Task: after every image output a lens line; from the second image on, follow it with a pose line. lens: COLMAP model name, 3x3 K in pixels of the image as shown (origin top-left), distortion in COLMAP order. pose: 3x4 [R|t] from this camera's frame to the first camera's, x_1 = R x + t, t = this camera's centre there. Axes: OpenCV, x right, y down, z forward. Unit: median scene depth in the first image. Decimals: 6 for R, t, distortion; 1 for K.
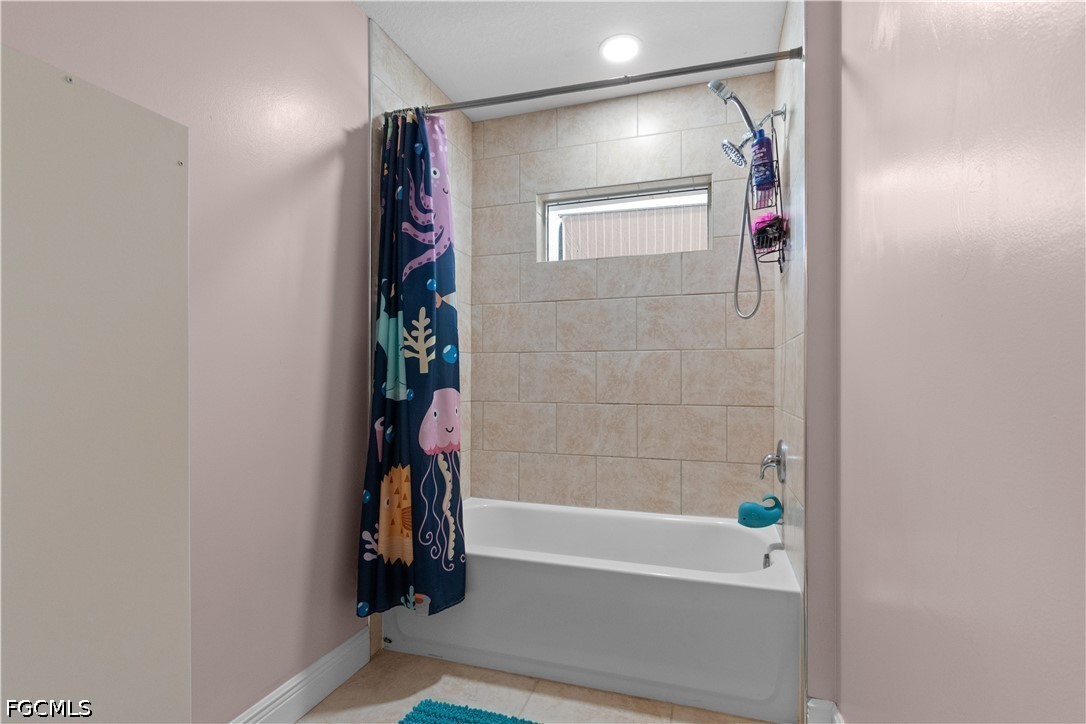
lens RADIAL K [[491.6, 0, 543.1], [0, 491.6, 359.8], [0, 0, 1]] dist [0.006715, -0.001251]
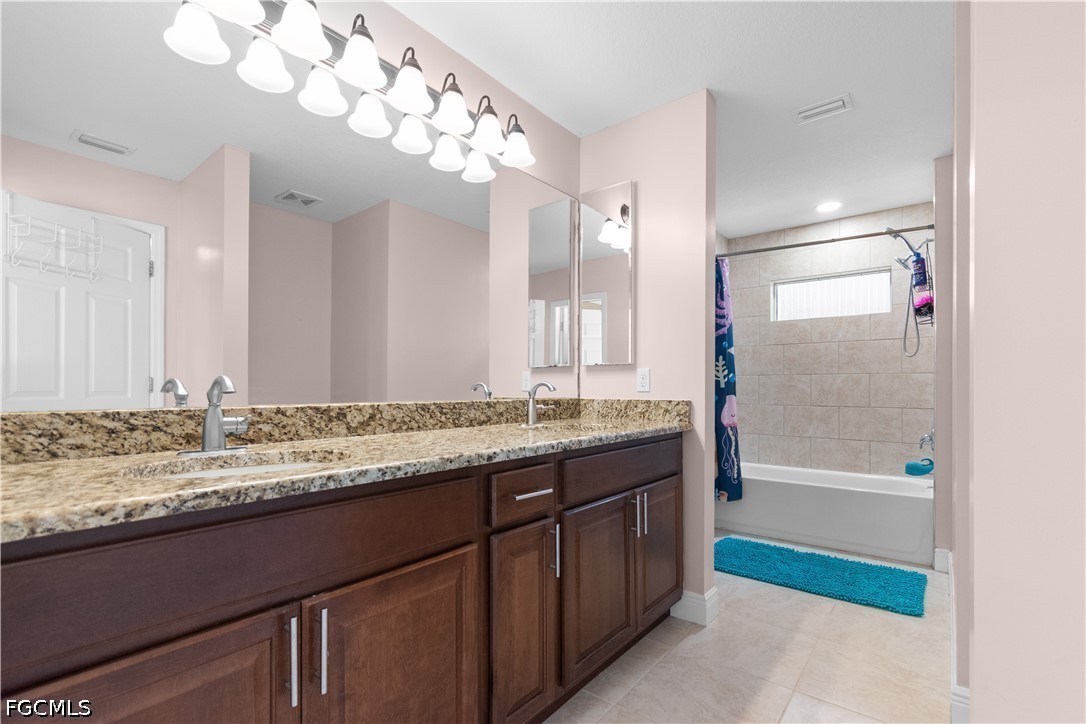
lens RADIAL K [[491.6, 0, 547.2], [0, 491.6, 379.4], [0, 0, 1]] dist [0.006715, -0.001251]
pose [[0.942010, -0.001806, -0.335581, -0.184912], [0.006112, 0.999912, 0.011777, -0.027764], [0.335530, -0.013145, 0.941938, -0.929347]]
